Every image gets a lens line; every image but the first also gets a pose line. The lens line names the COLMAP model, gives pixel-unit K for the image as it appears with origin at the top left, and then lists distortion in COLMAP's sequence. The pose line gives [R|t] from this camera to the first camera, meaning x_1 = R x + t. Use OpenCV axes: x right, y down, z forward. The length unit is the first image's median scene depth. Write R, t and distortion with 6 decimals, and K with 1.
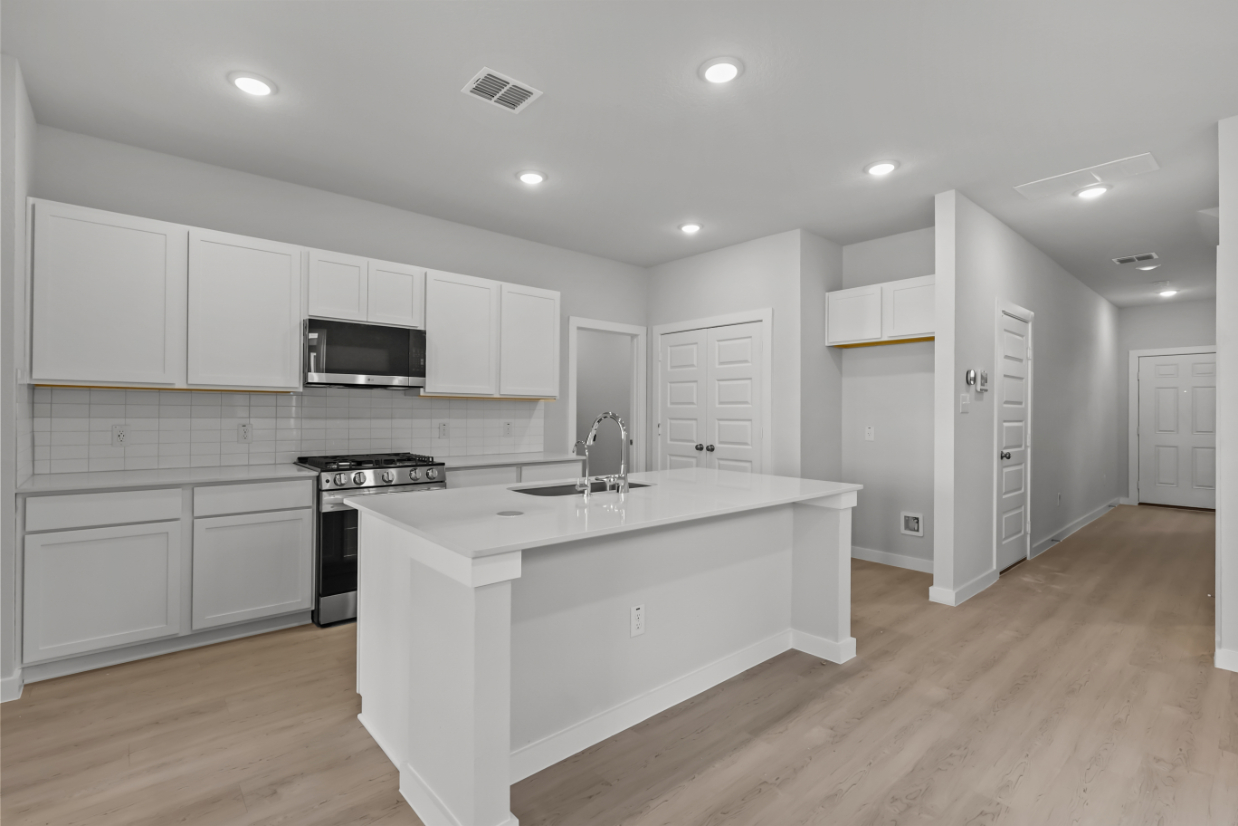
lens RADIAL K [[568.0, 0, 610.9], [0, 568.0, 409.9], [0, 0, 1]] dist [-0.004365, 0.002392]
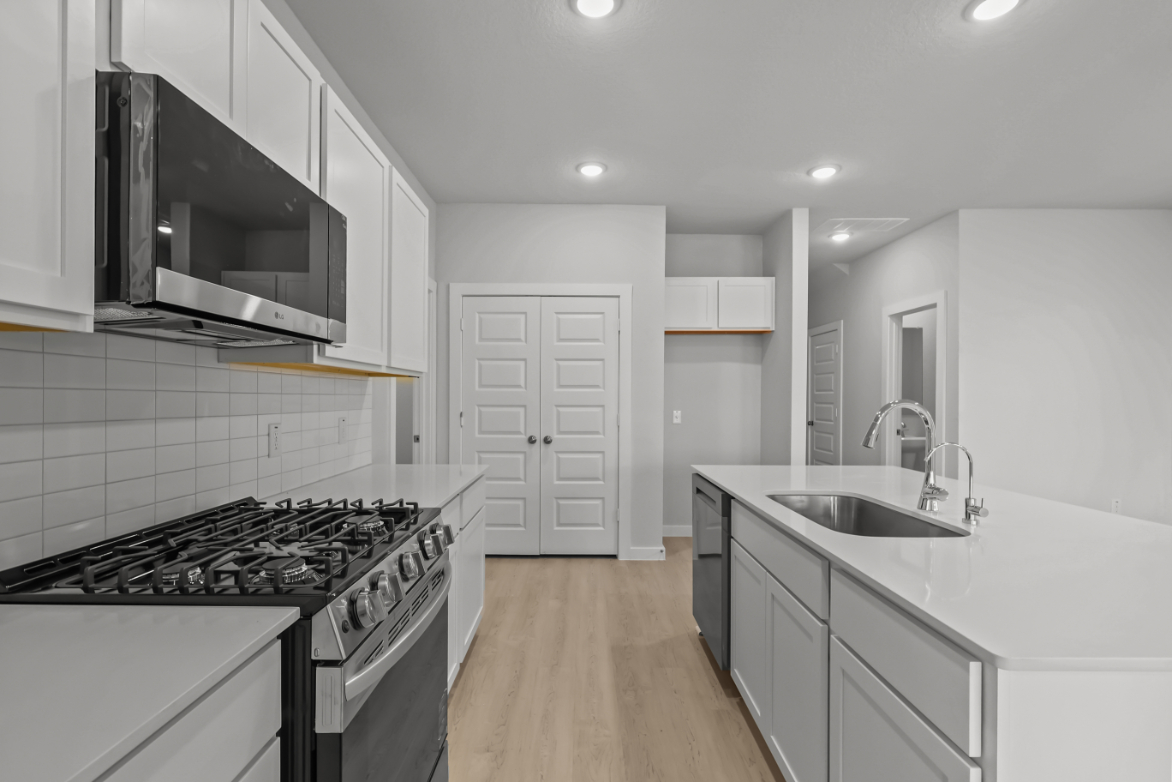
lens RADIAL K [[537.7, 0, 578.4], [0, 537.7, 396.2], [0, 0, 1]] dist [-0.004365, 0.002392]
pose [[0.657434, -0.002939, 0.753507, -0.545837], [-0.000057, 0.999992, 0.003950, -0.001061], [-0.753513, -0.002640, 0.657428, 0.614072]]
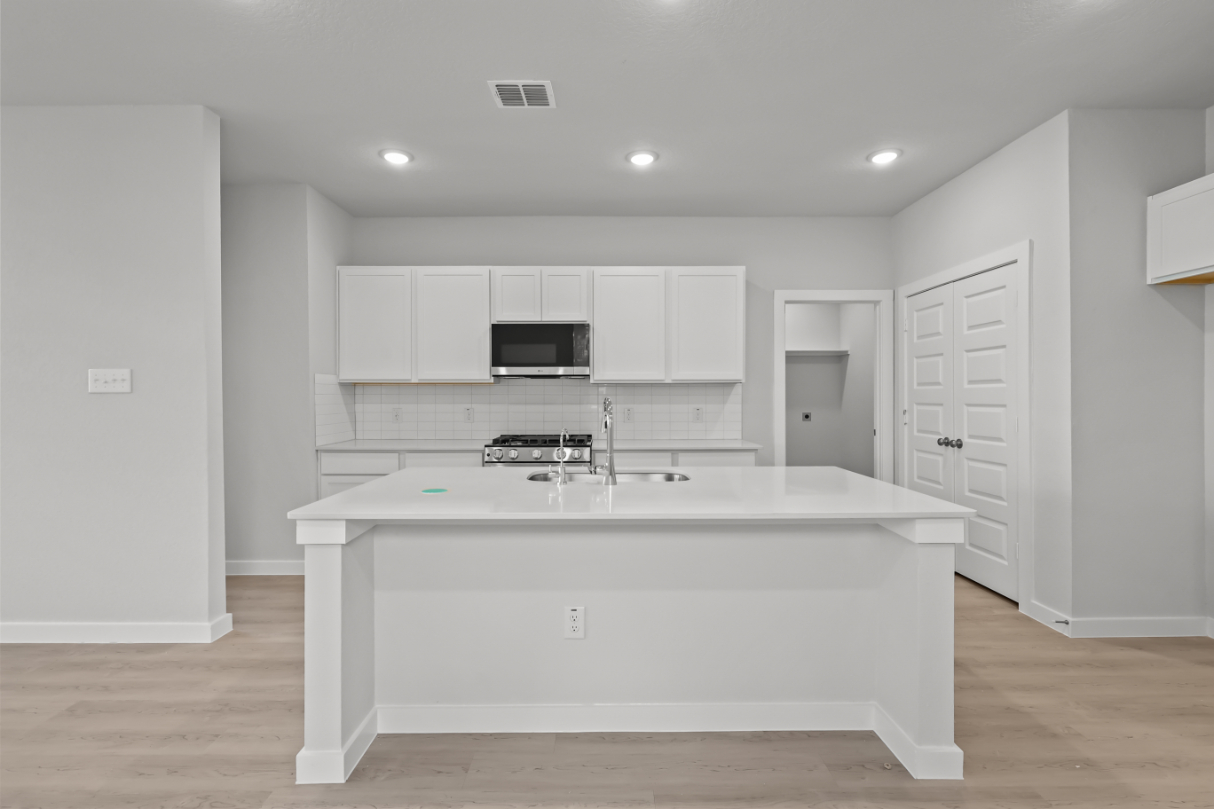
lens RADIAL K [[557.0, 0, 606.8], [0, 557.0, 400.8], [0, 0, 1]] dist [-0.004365, 0.002392]
pose [[0.759607, -0.004107, -0.650369, 0.415741], [0.010672, 0.999924, 0.006150, 0.003115], [0.650295, -0.011612, 0.759593, 0.214165]]
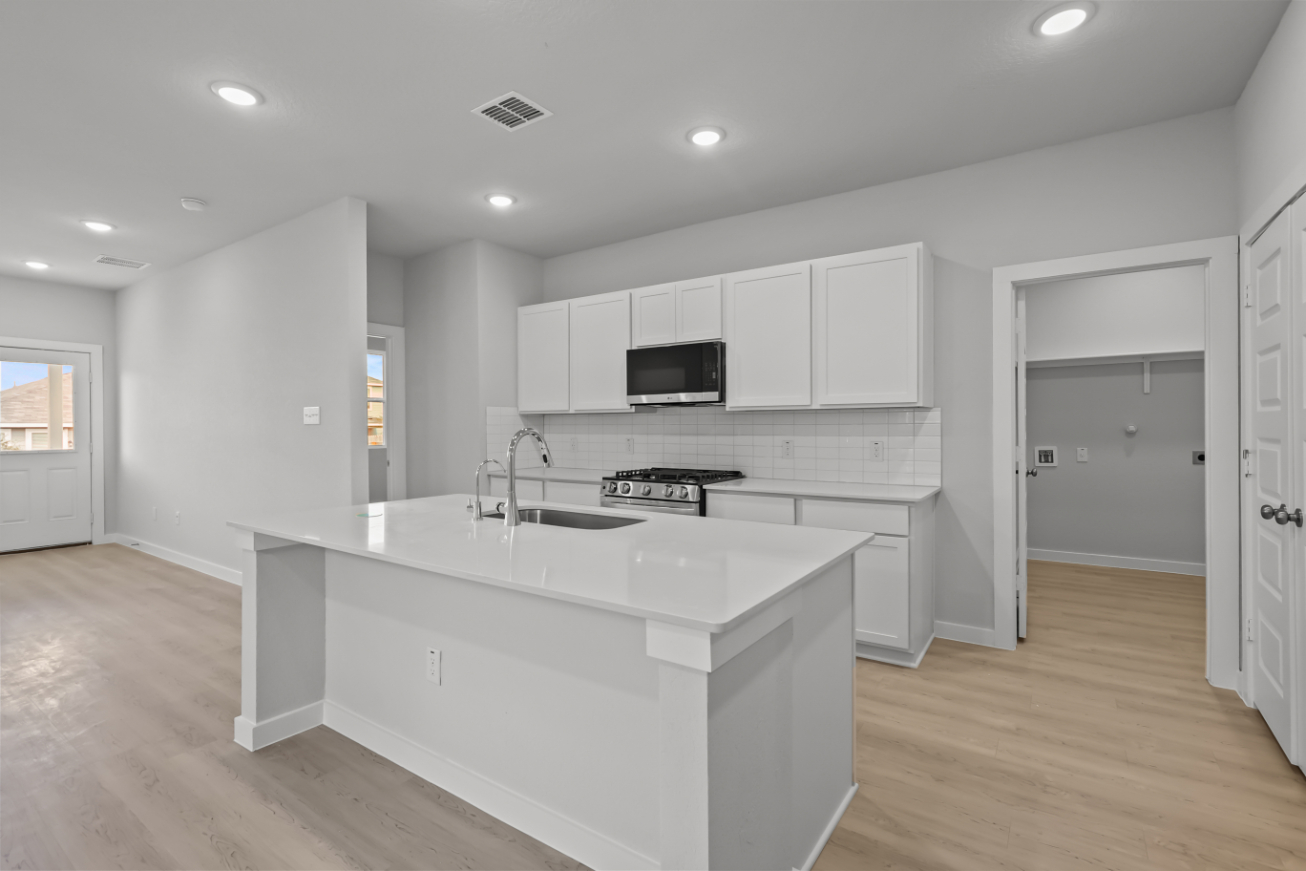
lens RADIAL K [[599.2, 0, 652.6], [0, 599.2, 432.2], [0, 0, 1]] dist [-0.004365, 0.002392]
pose [[0.252659, 0.000643, -0.967555, 0.629917], [0.010106, 0.999943, 0.003303, 0.006108], [0.967503, -0.010612, 0.252638, 0.673164]]
